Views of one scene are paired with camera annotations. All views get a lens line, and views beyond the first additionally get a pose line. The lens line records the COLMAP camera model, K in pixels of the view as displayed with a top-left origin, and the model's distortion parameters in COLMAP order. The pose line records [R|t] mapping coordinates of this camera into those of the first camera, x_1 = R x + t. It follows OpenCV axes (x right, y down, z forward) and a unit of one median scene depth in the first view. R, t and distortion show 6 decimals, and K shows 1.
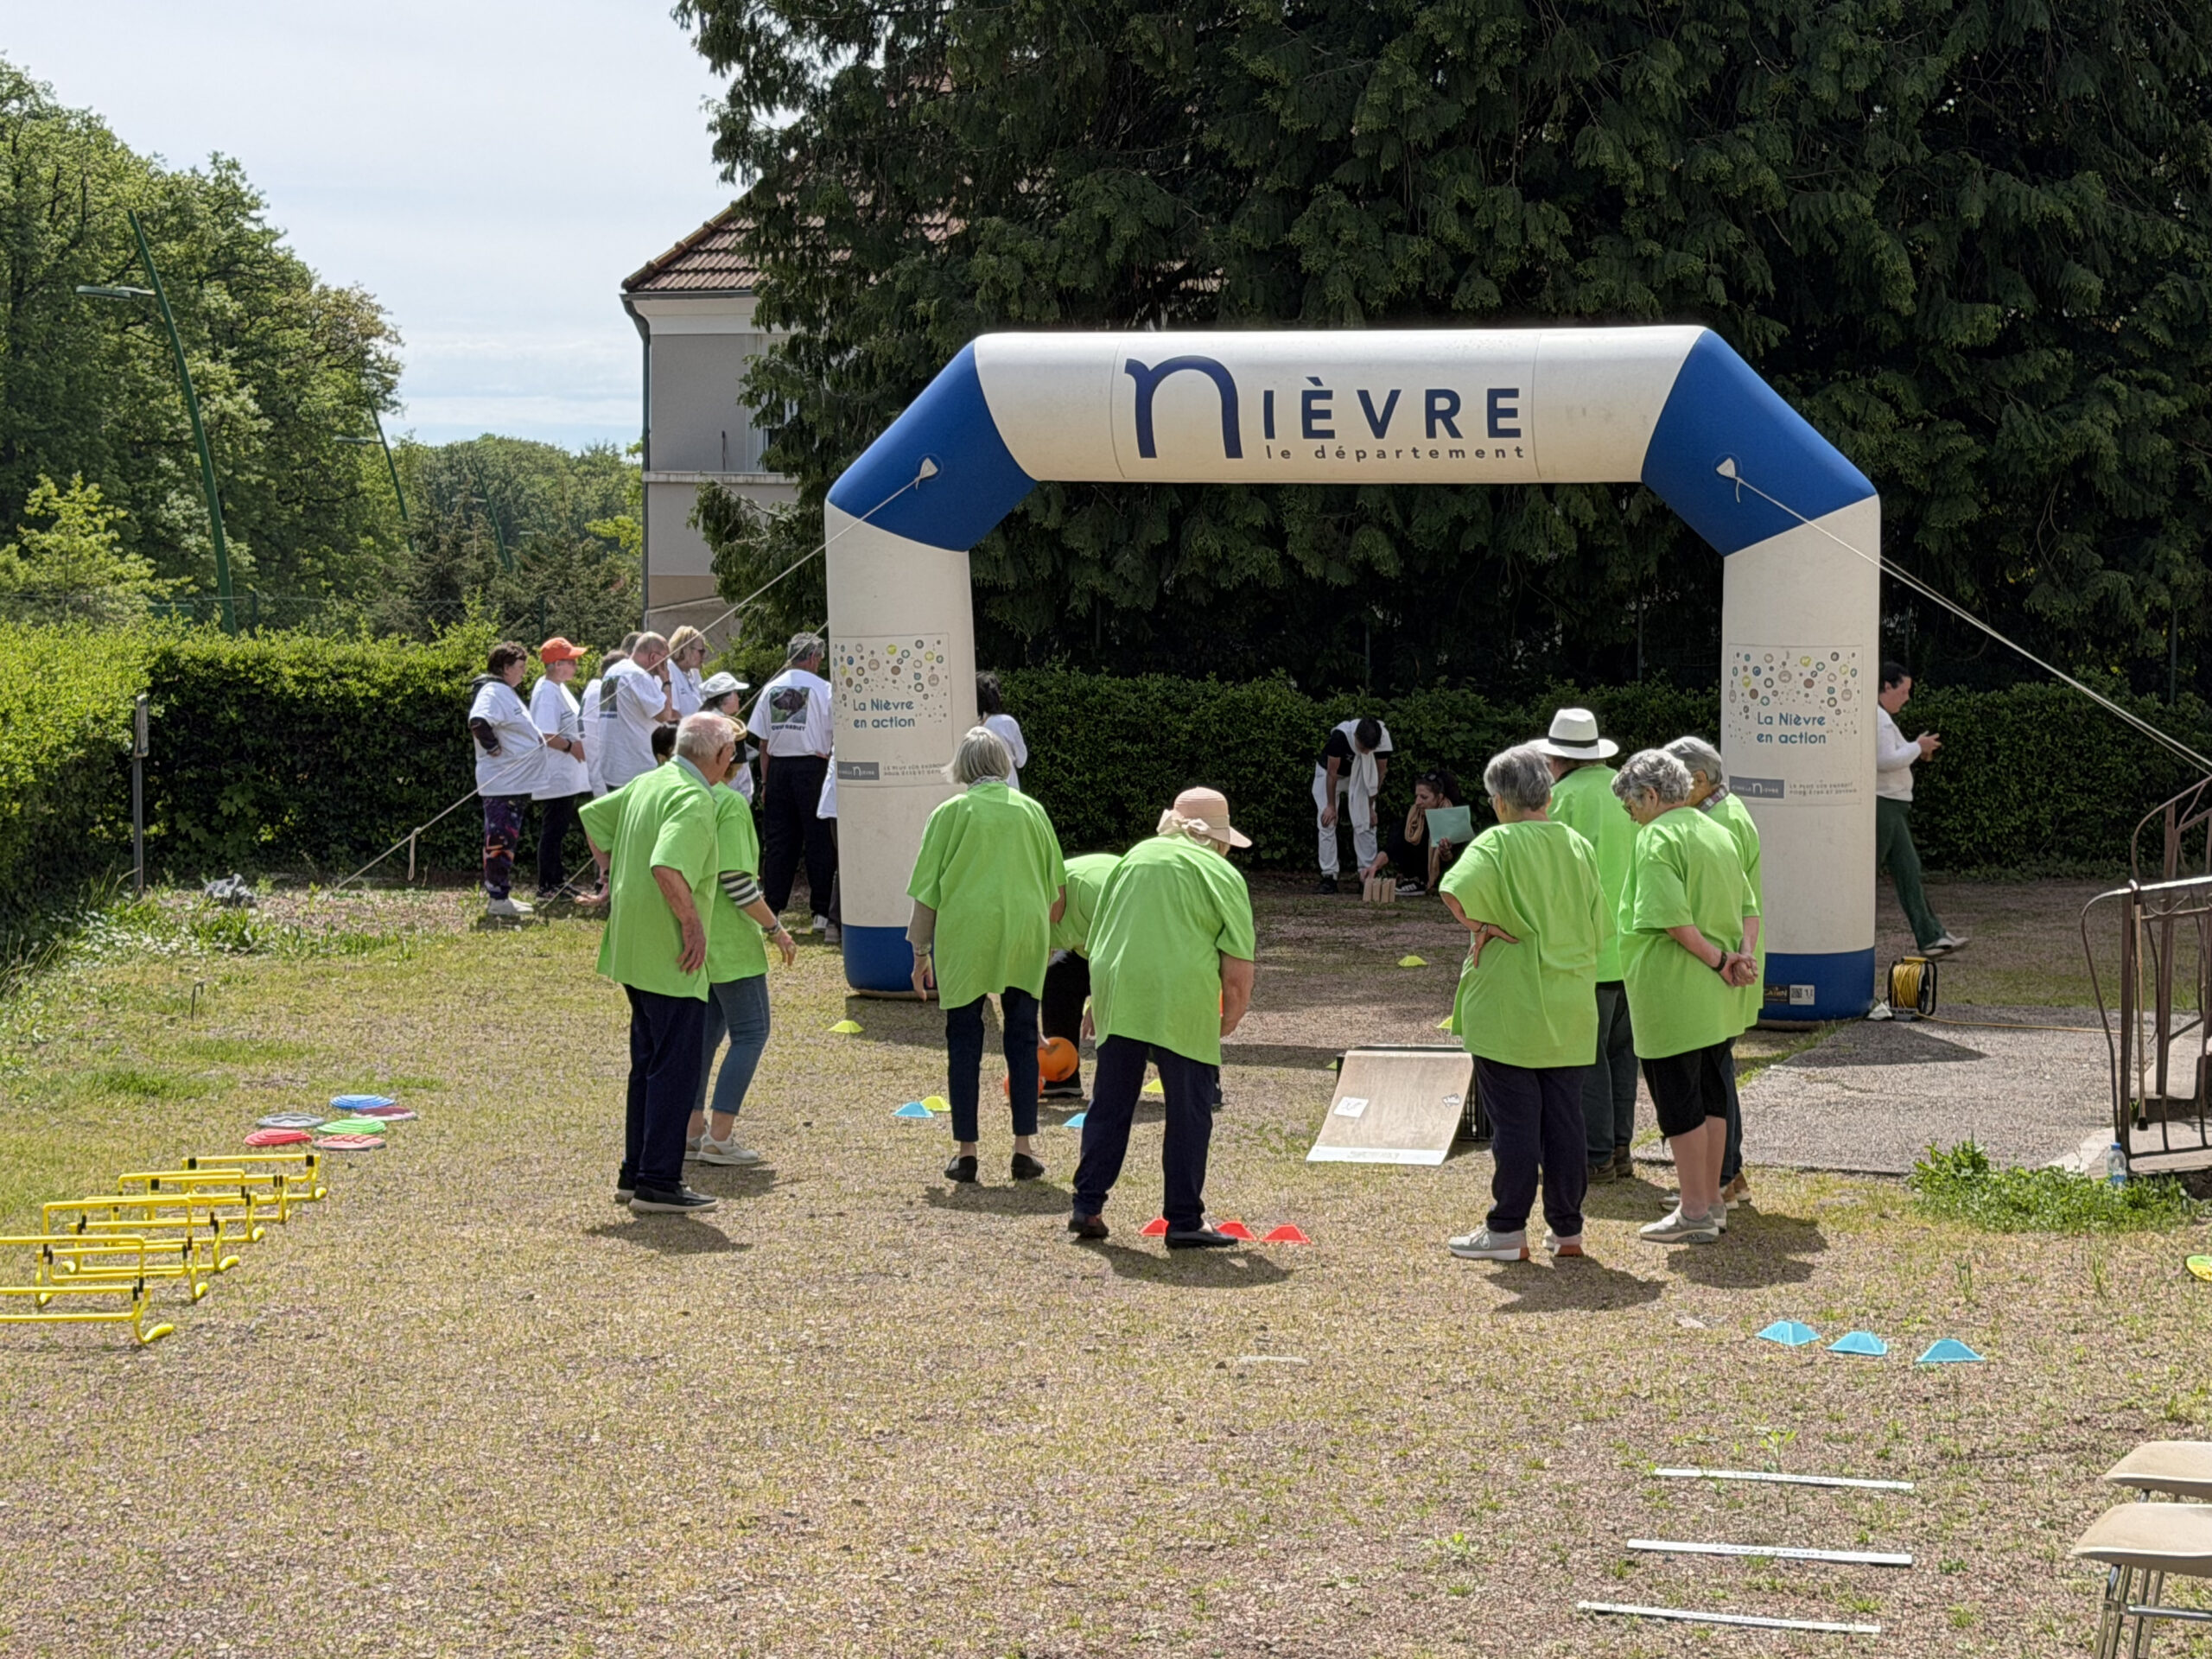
lens RADIAL K [[4419.3, 0, 1106.0], [0, 4419.3, 829.5], [0, 0, 1]] dist [0.204919, -0.285089]
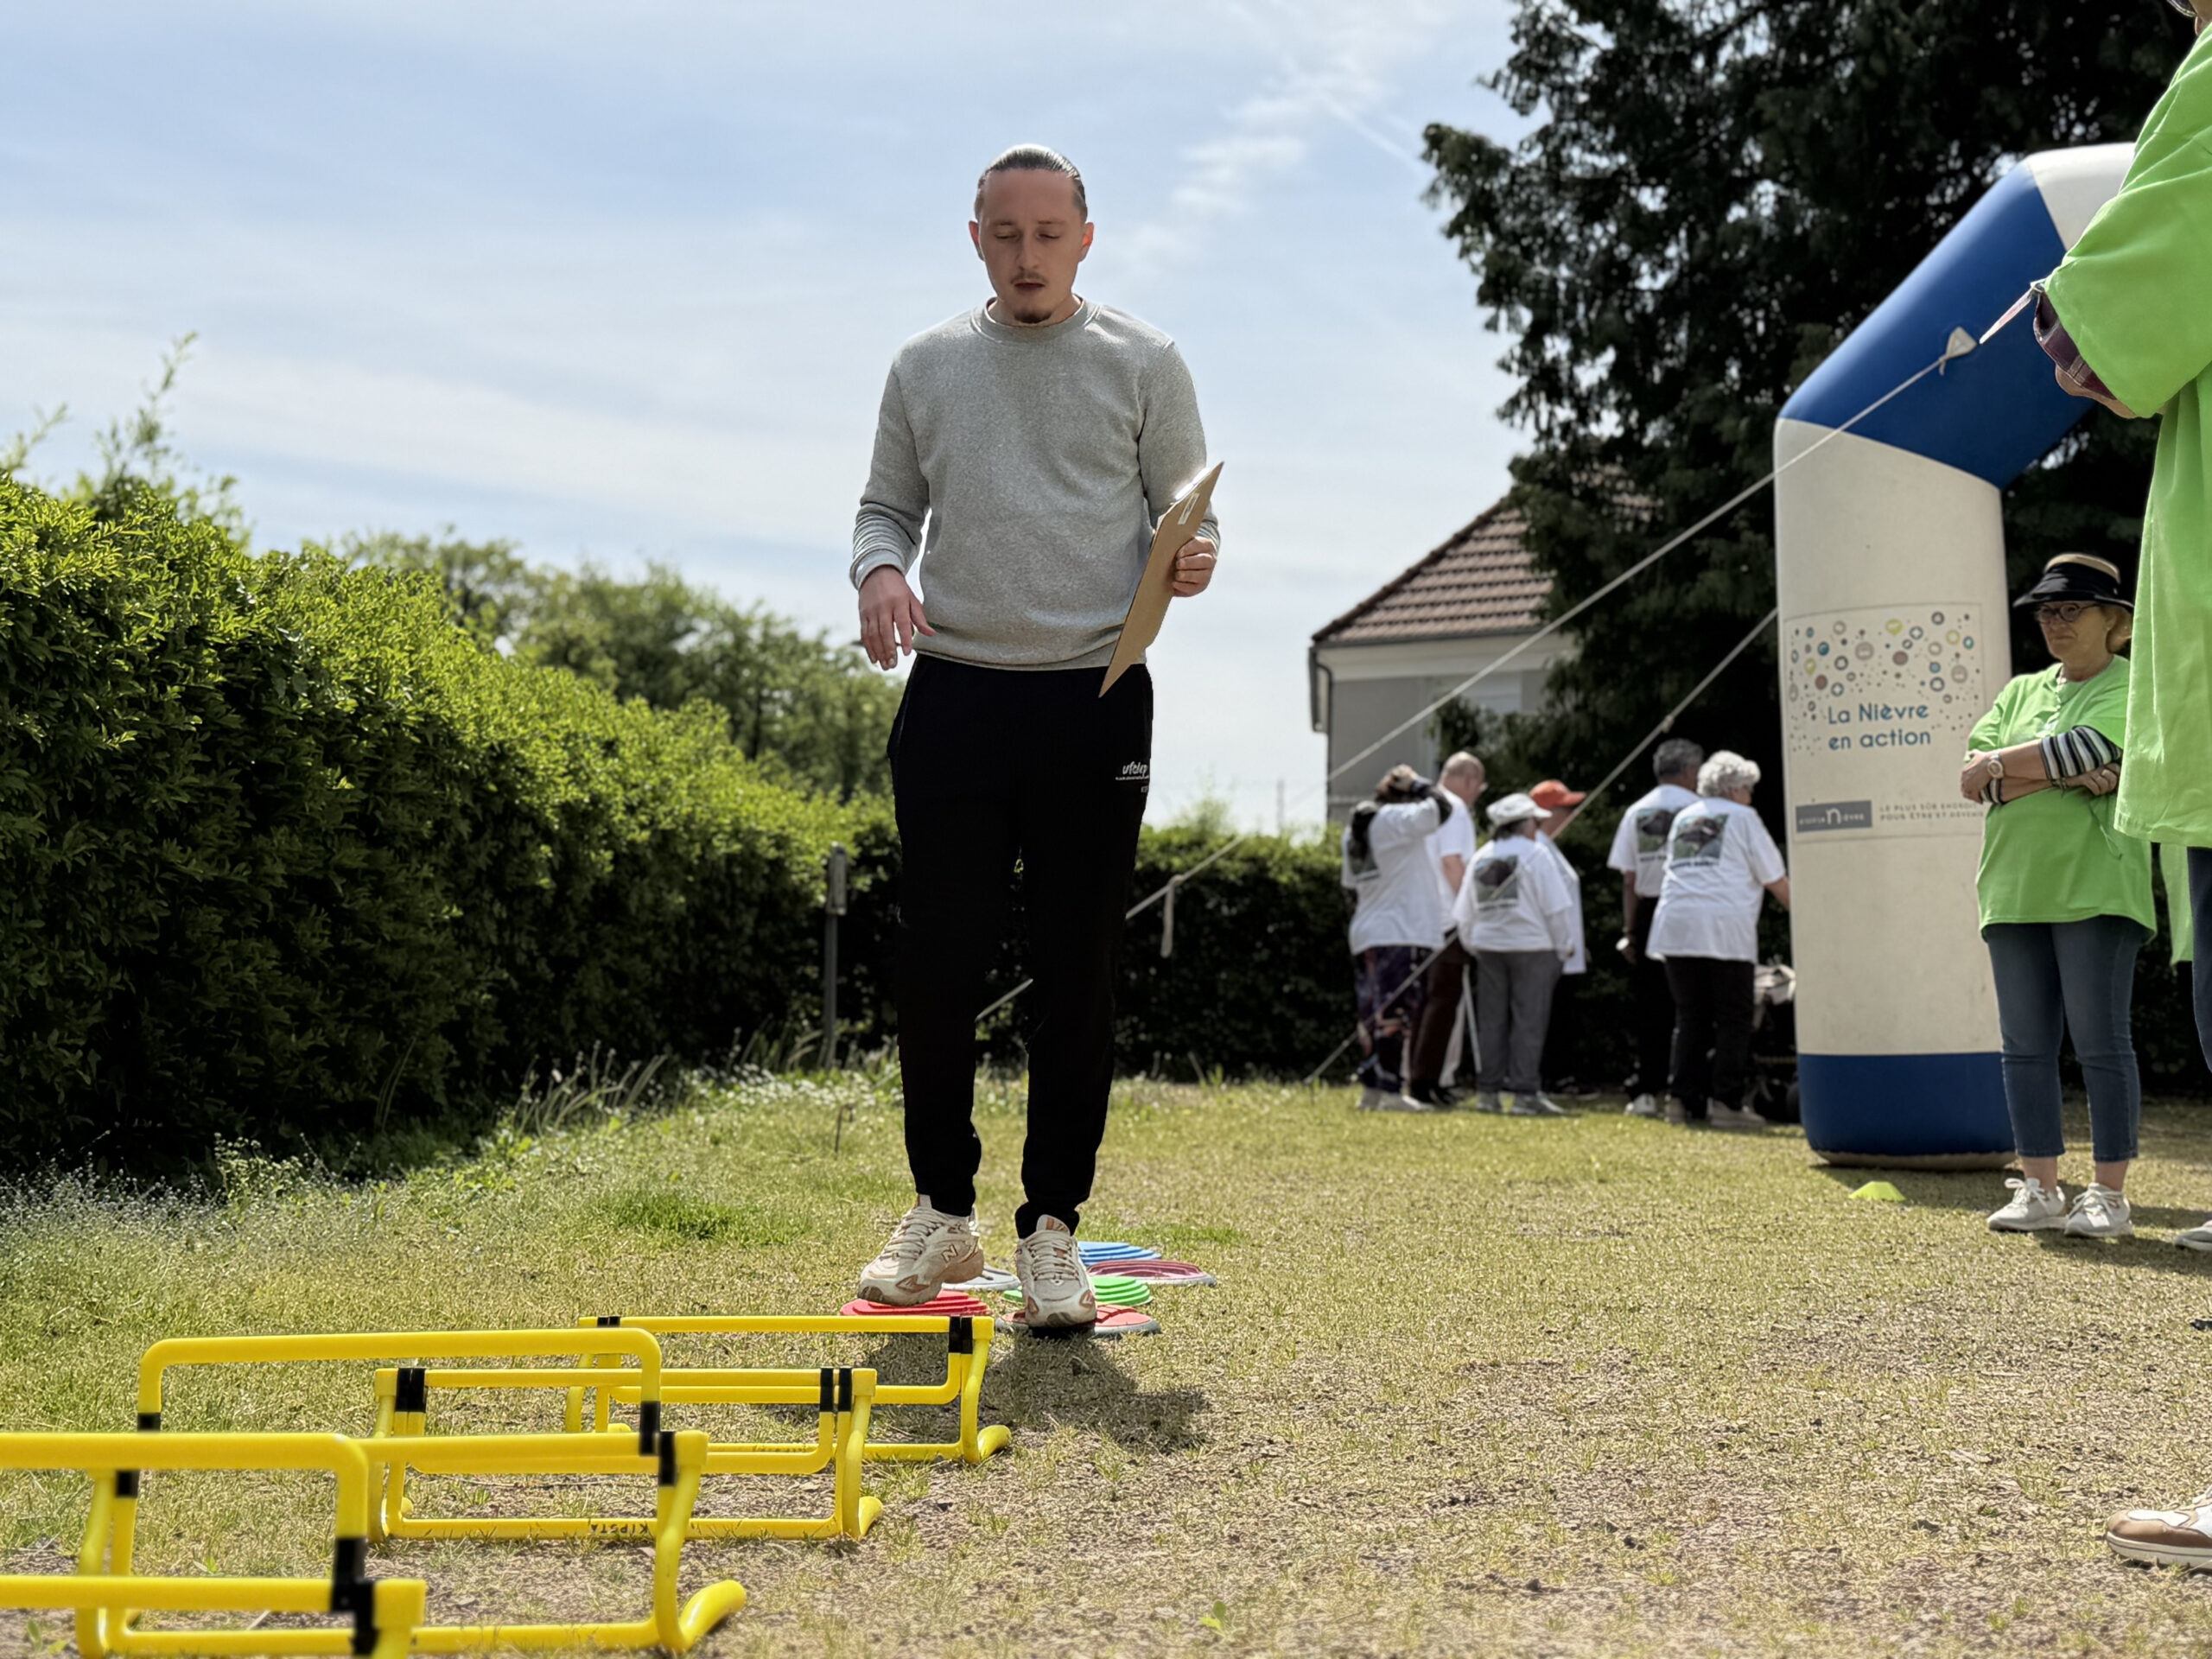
lens RADIAL K [[2969.8, 0, 1106.0], [0, 2969.8, 829.5], [0, 0, 1]] dist [0.111554, -0.033662]
pose [[0.987999, -0.000071, -0.154458, -0.094315], [-0.018961, 0.992381, -0.121743, 0.044669], [0.153289, 0.123210, 0.980470, 0.547964]]
